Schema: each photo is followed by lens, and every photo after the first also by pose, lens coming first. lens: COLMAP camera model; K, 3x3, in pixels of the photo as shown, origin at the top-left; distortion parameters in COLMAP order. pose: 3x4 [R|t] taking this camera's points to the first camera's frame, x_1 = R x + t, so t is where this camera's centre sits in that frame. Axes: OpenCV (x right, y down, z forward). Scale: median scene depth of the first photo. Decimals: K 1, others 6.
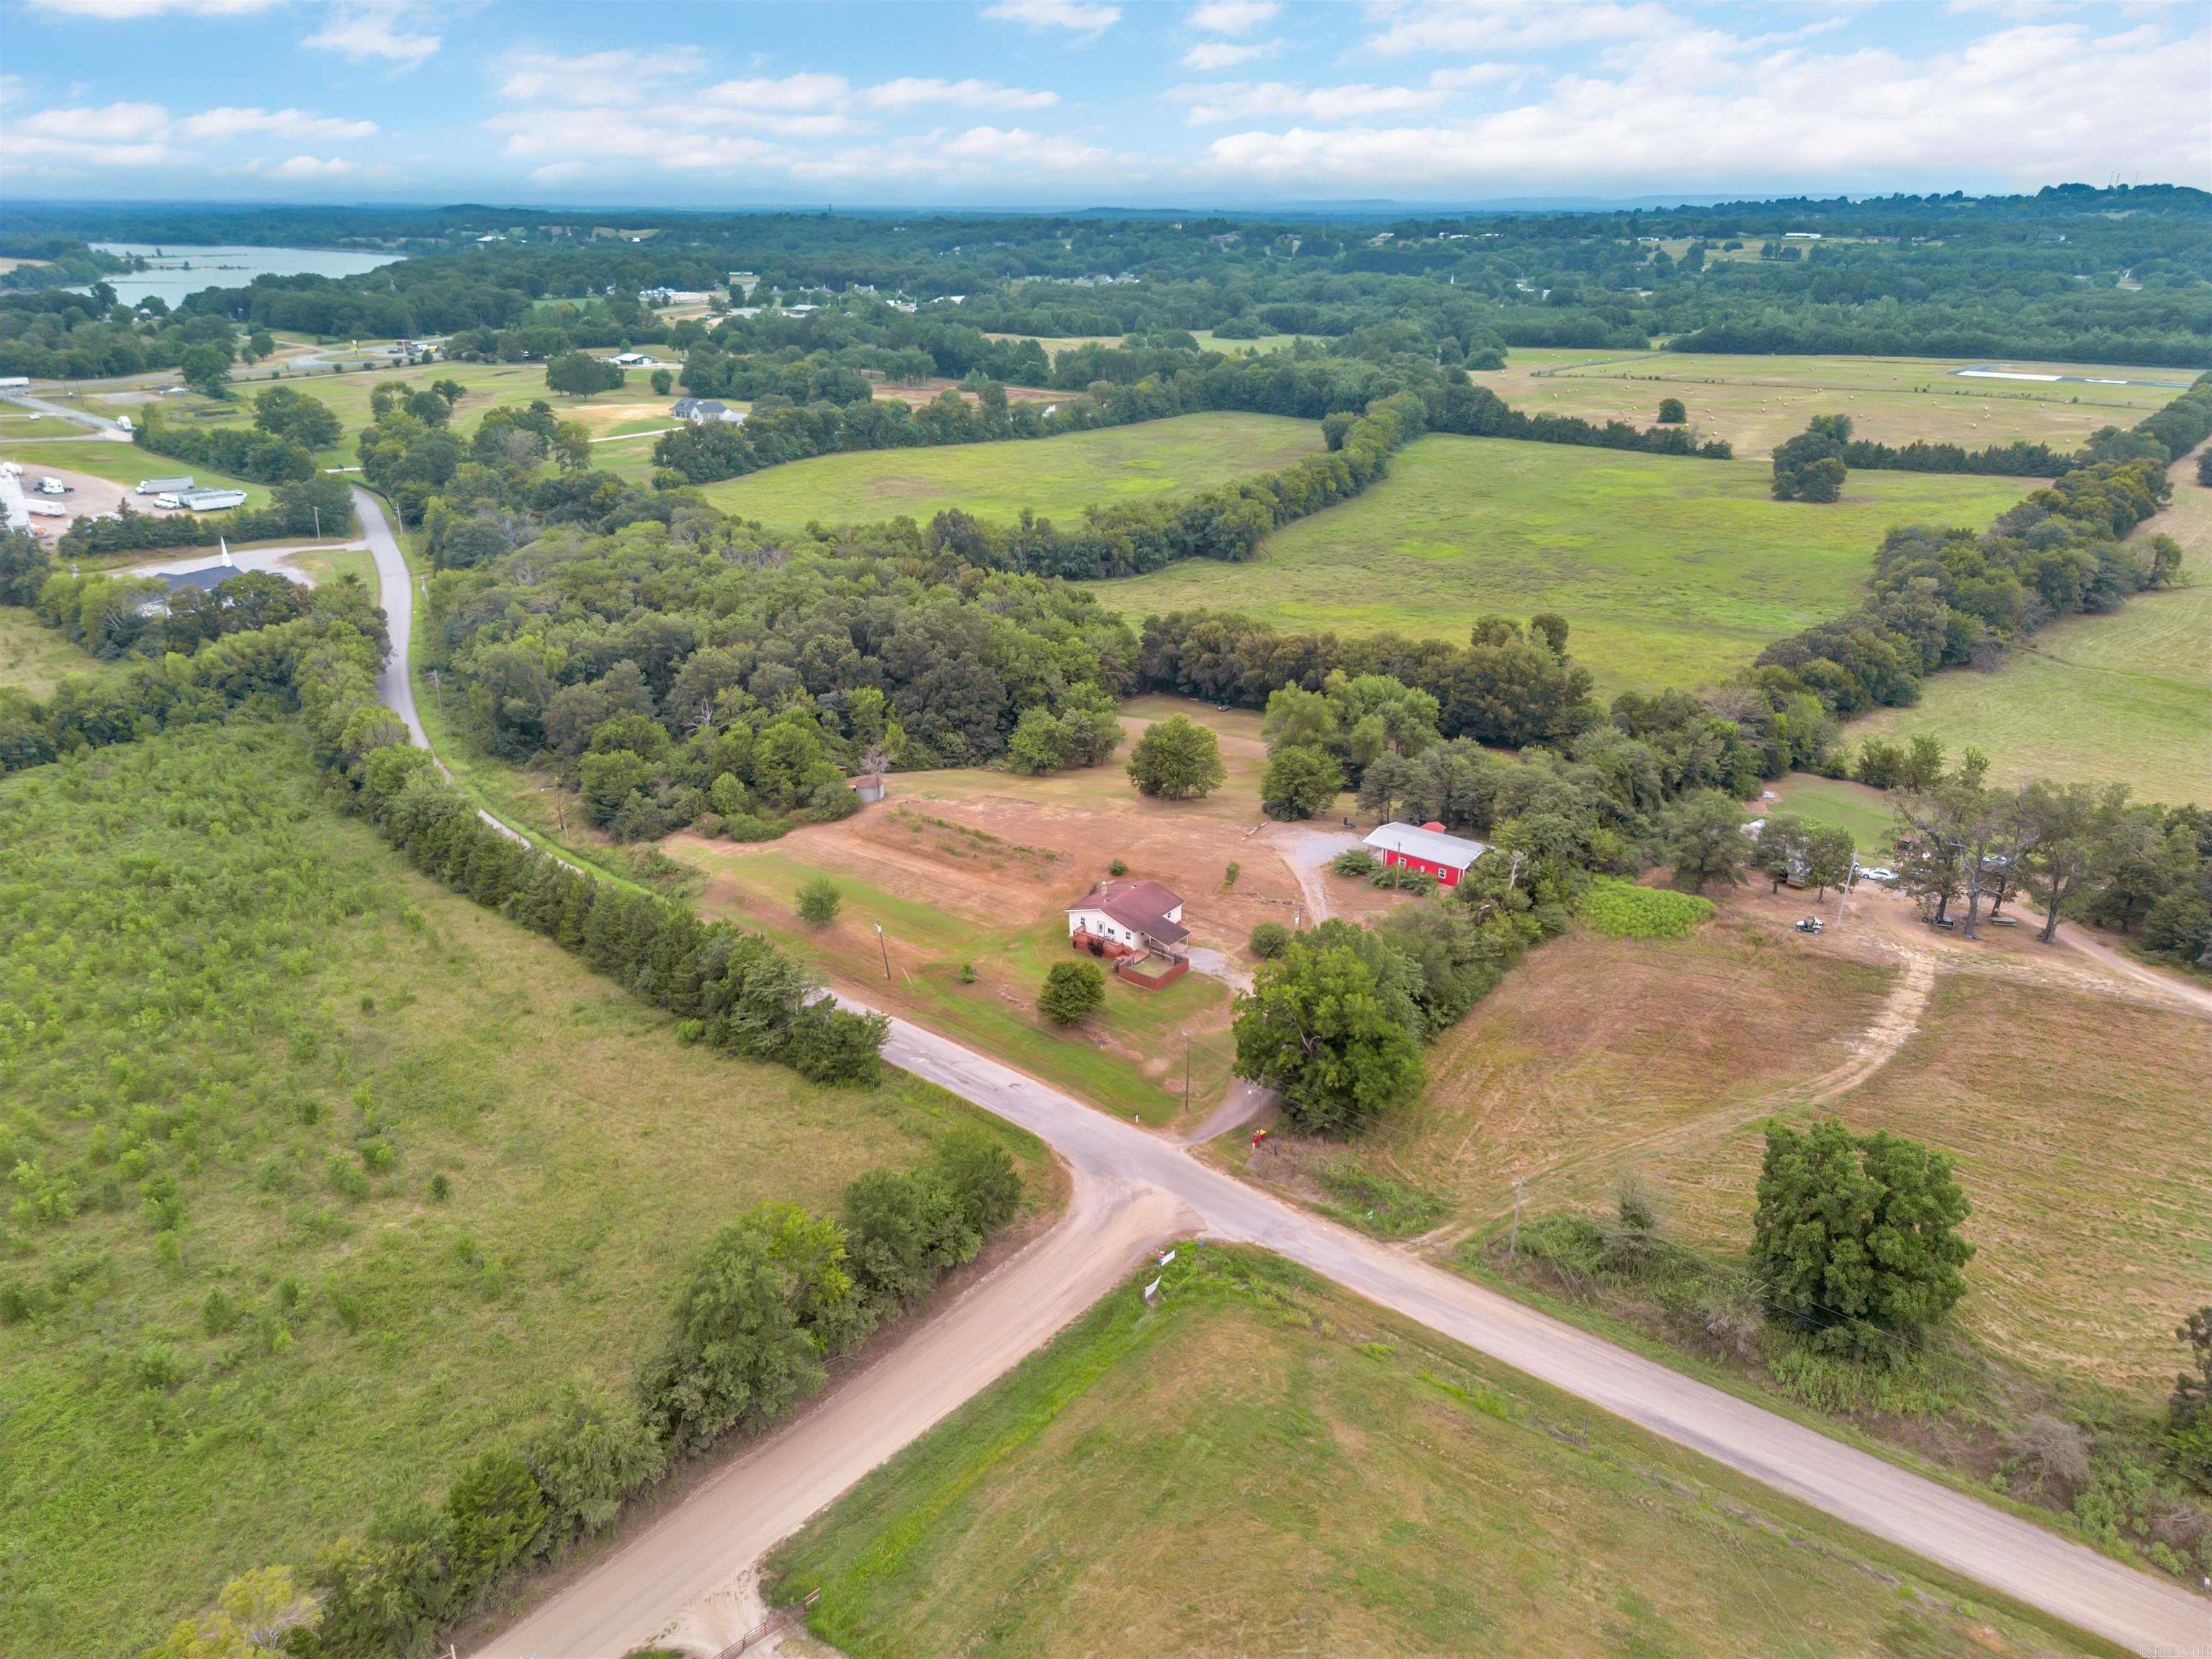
lens RADIAL K [[1573.2, 0, 1103.3], [0, 1573.2, 795.7], [0, 0, 1]] dist [0.050542, -0.046971]
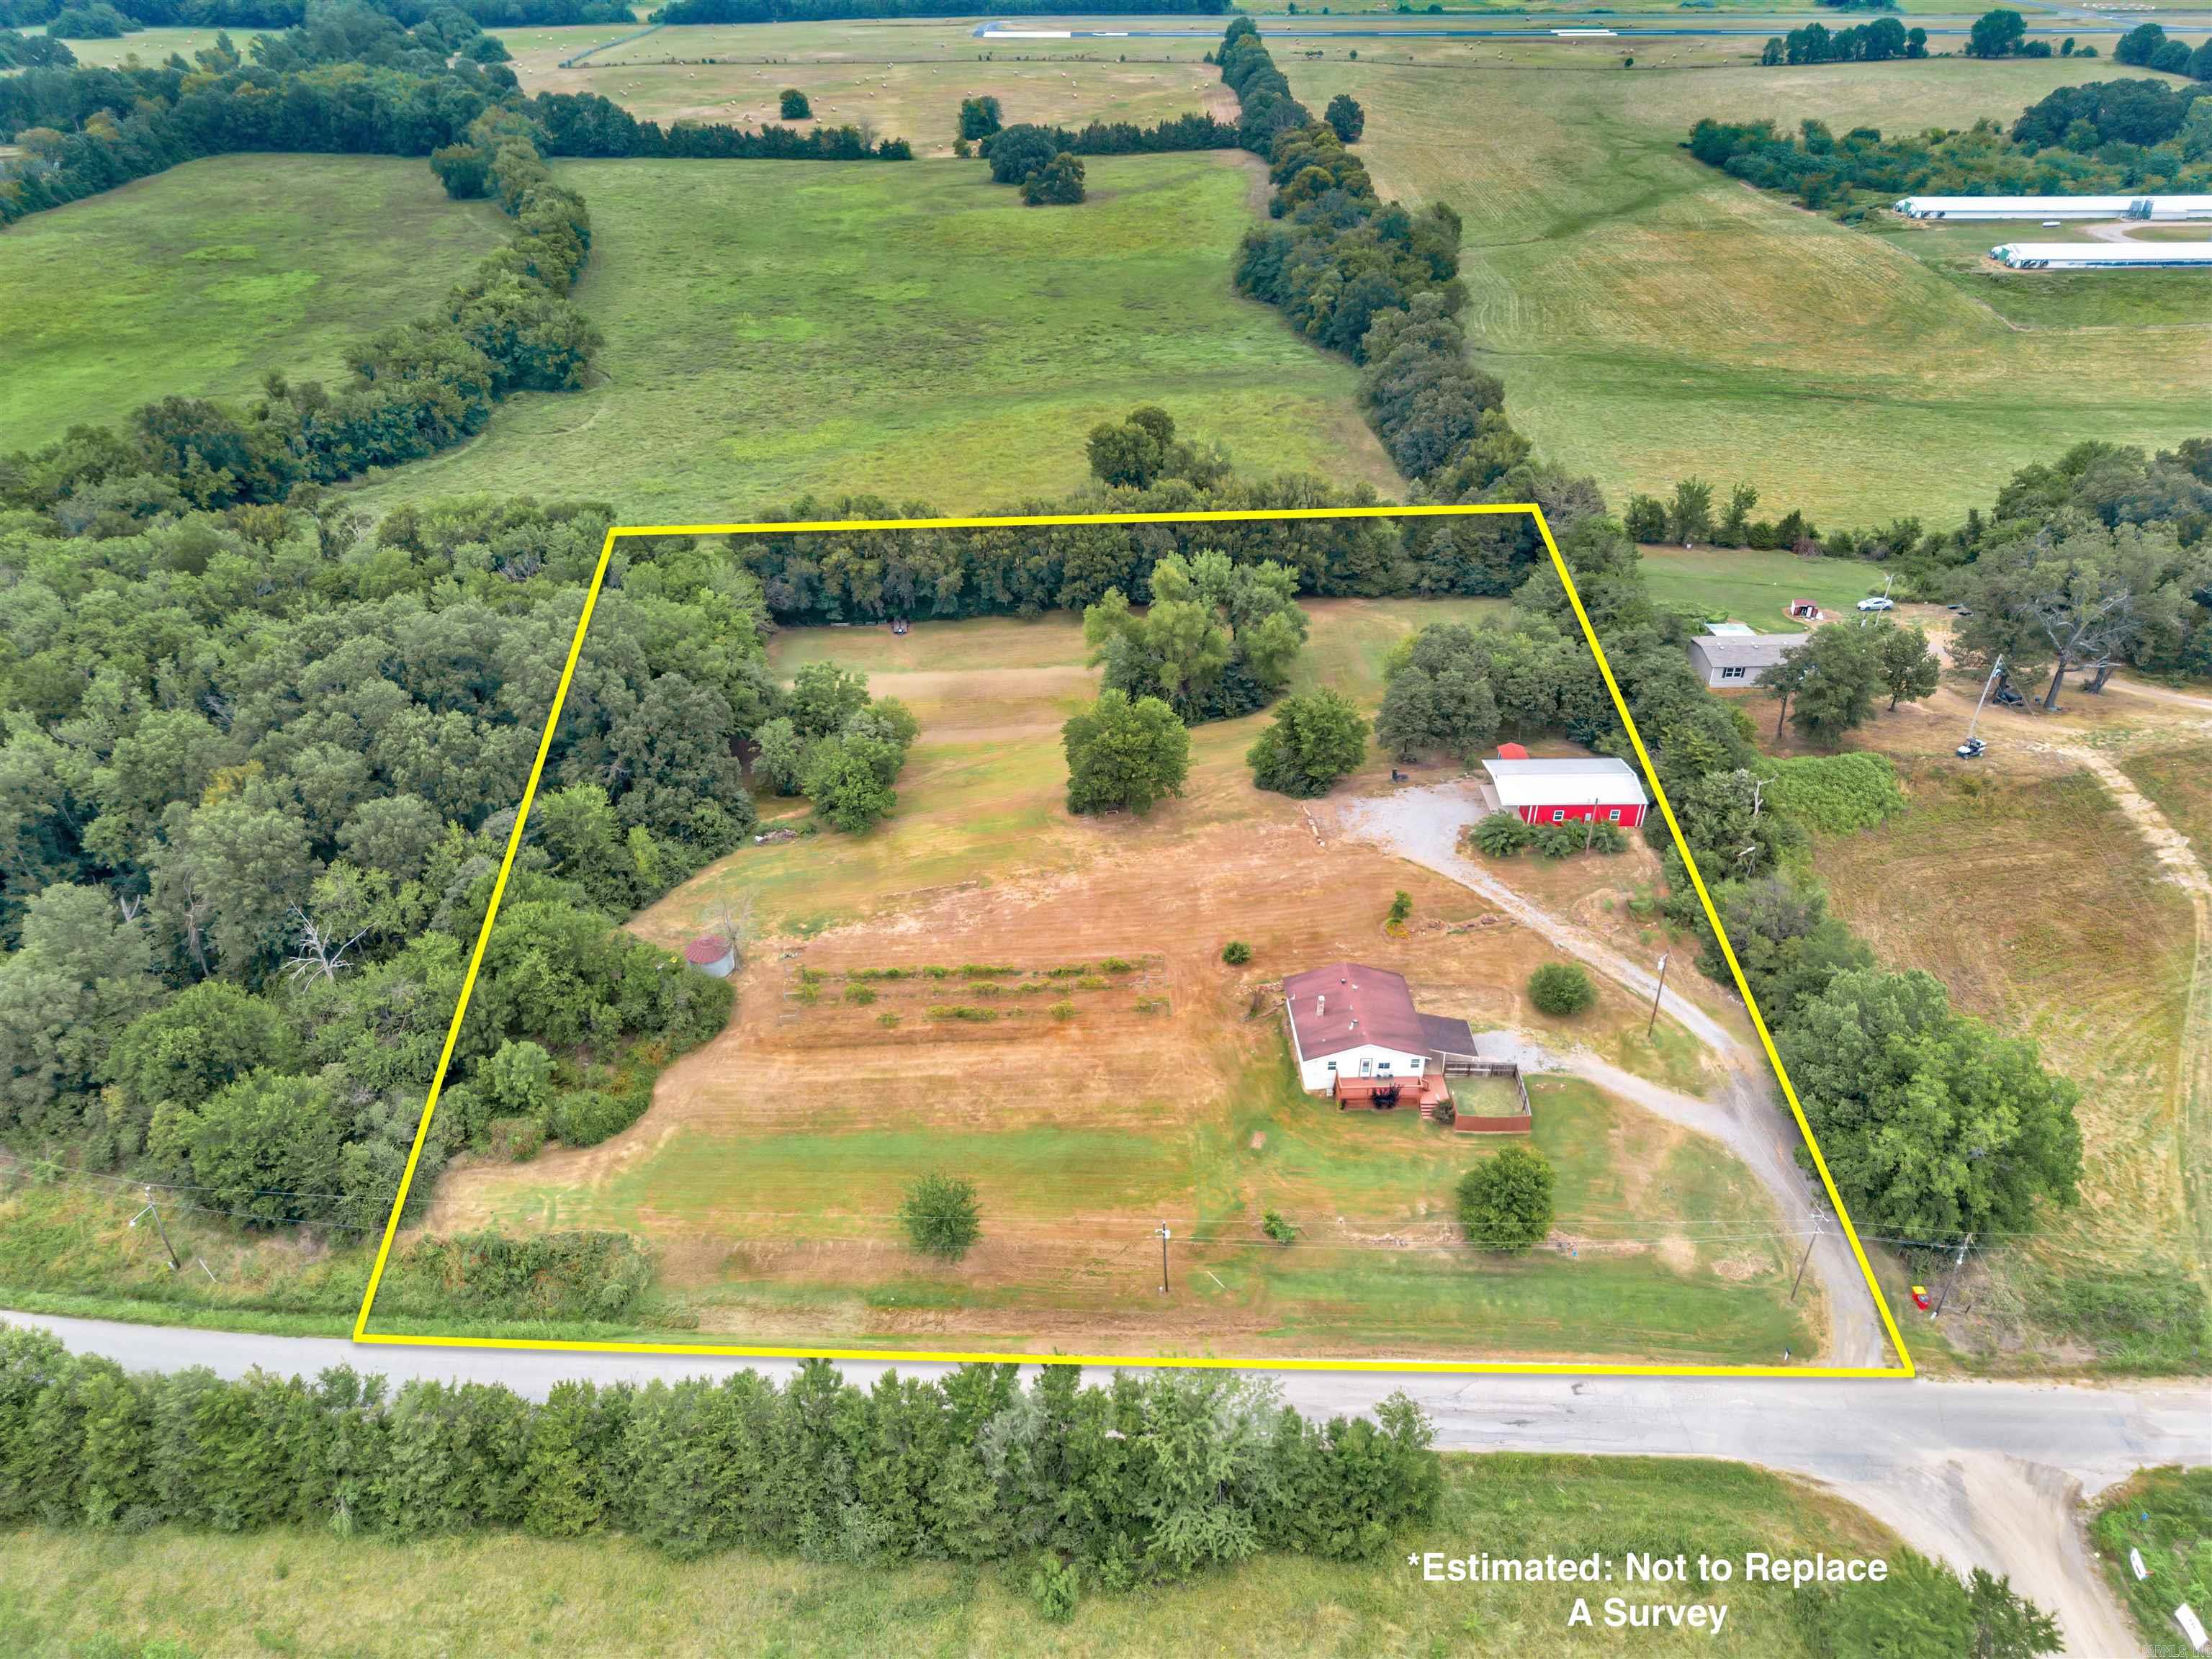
lens RADIAL K [[1553.7, 0, 1106.0], [0, 1553.7, 829.5], [0, 0, 1]] dist [0.051553, -0.045225]
pose [[0.766724, -0.343809, 0.542153, -0.320380], [0.224251, 0.934740, 0.275630, -0.170495], [-0.601537, -0.089754, 0.793787, 0.413123]]
